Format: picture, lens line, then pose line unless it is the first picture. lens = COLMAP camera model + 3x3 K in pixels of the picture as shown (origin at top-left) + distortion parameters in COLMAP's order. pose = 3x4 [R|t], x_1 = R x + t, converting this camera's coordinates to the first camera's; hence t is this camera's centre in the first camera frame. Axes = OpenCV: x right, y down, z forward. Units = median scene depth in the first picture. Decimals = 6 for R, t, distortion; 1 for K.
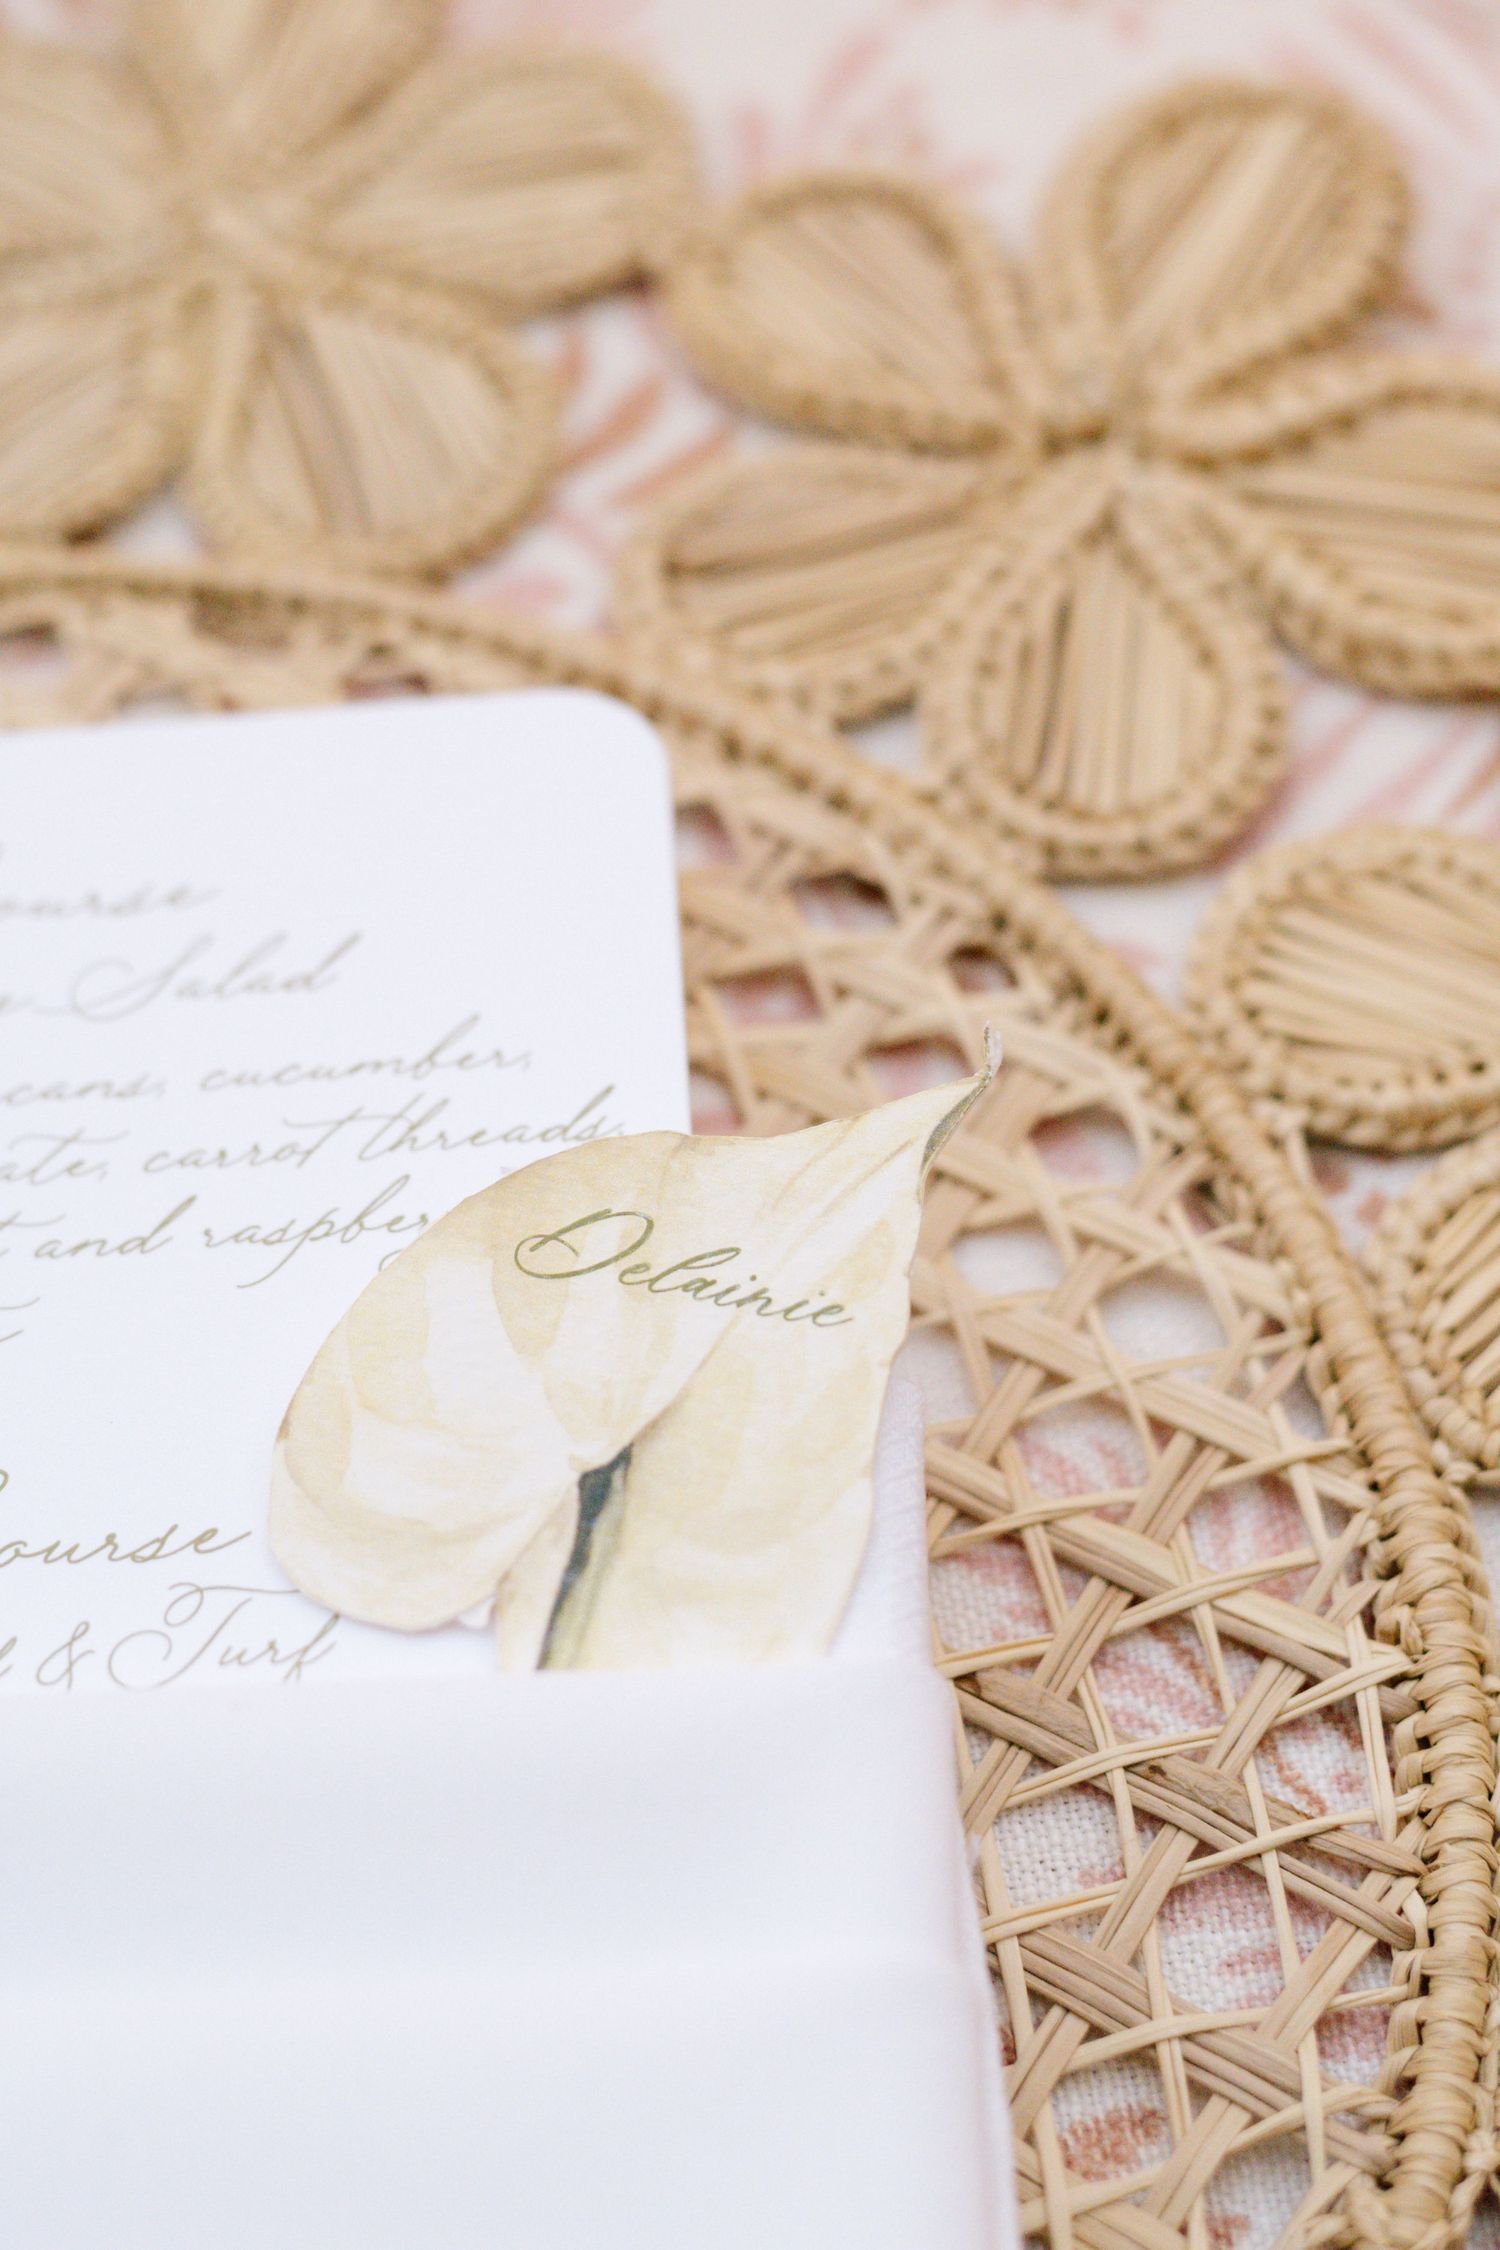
lens RADIAL K [[3614.5, 0, 753.2], [0, 3614.5, 1121.6], [0, 0, 1]] dist [0.028900, 0.000000]
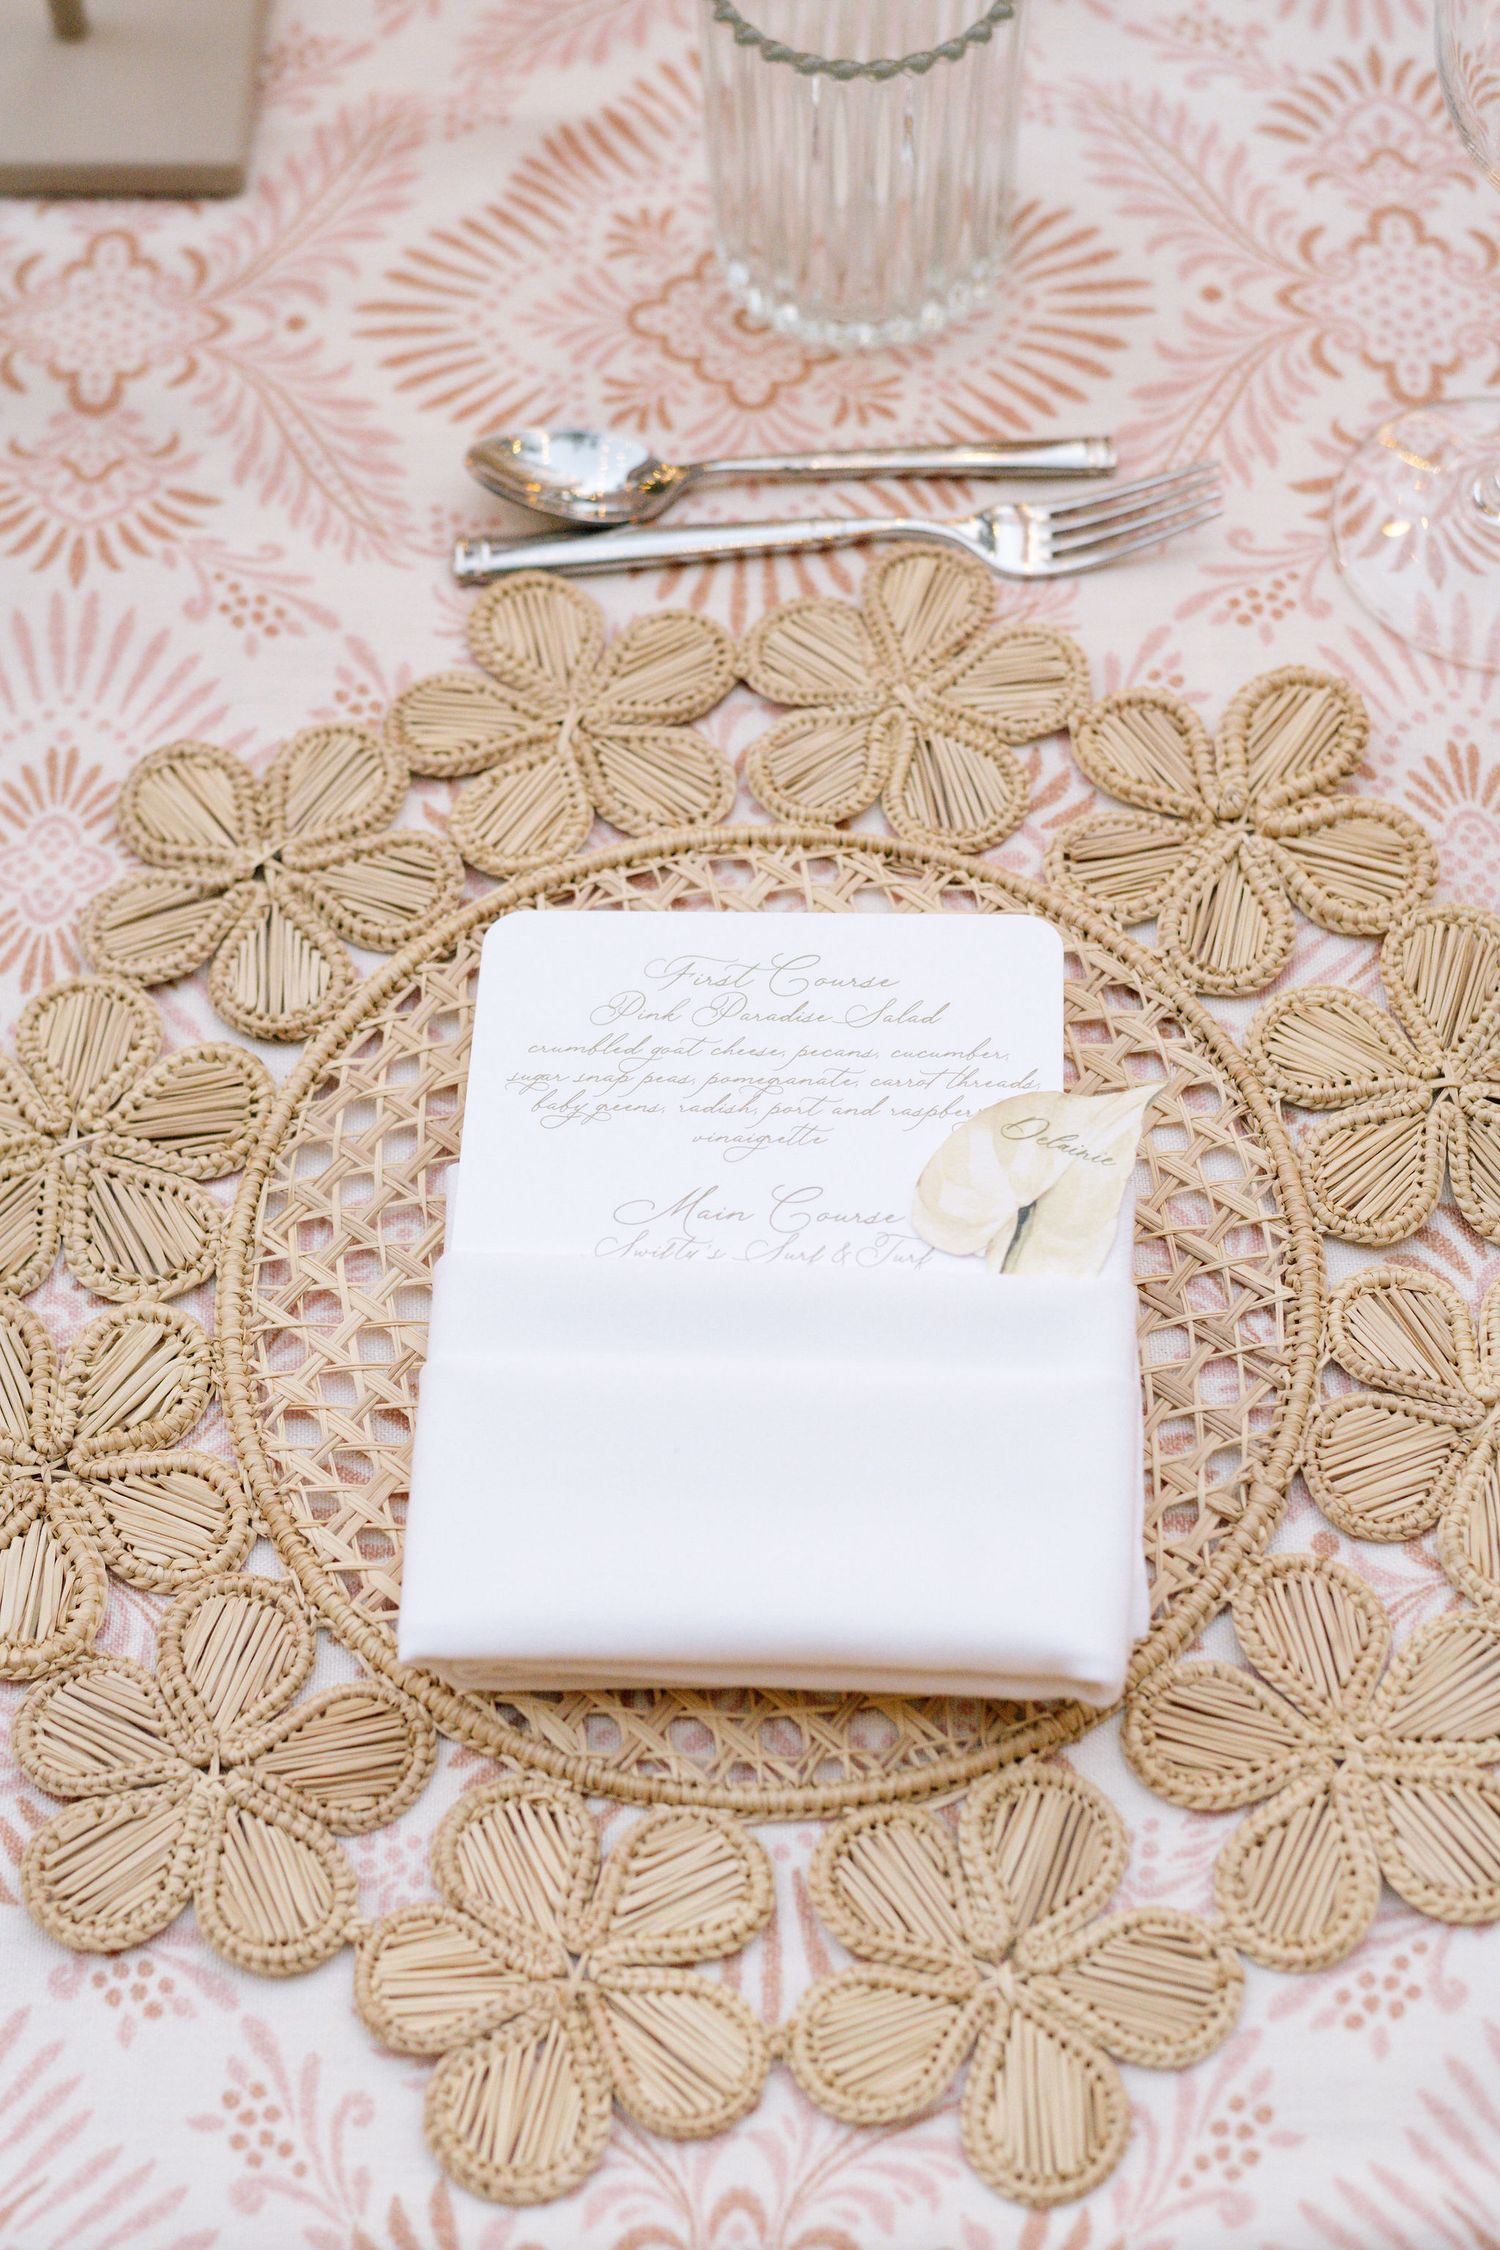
lens RADIAL K [[3614.5, 0, 745.6], [0, 3614.5, 1126.1], [0, 0, 1]] dist [0.028900, 0.000000]
pose [[0.995841, 0.087594, -0.025053, -0.184301], [-0.082774, 0.984769, 0.152898, -0.365953], [0.038064, -0.150189, 0.987924, -1.745638]]
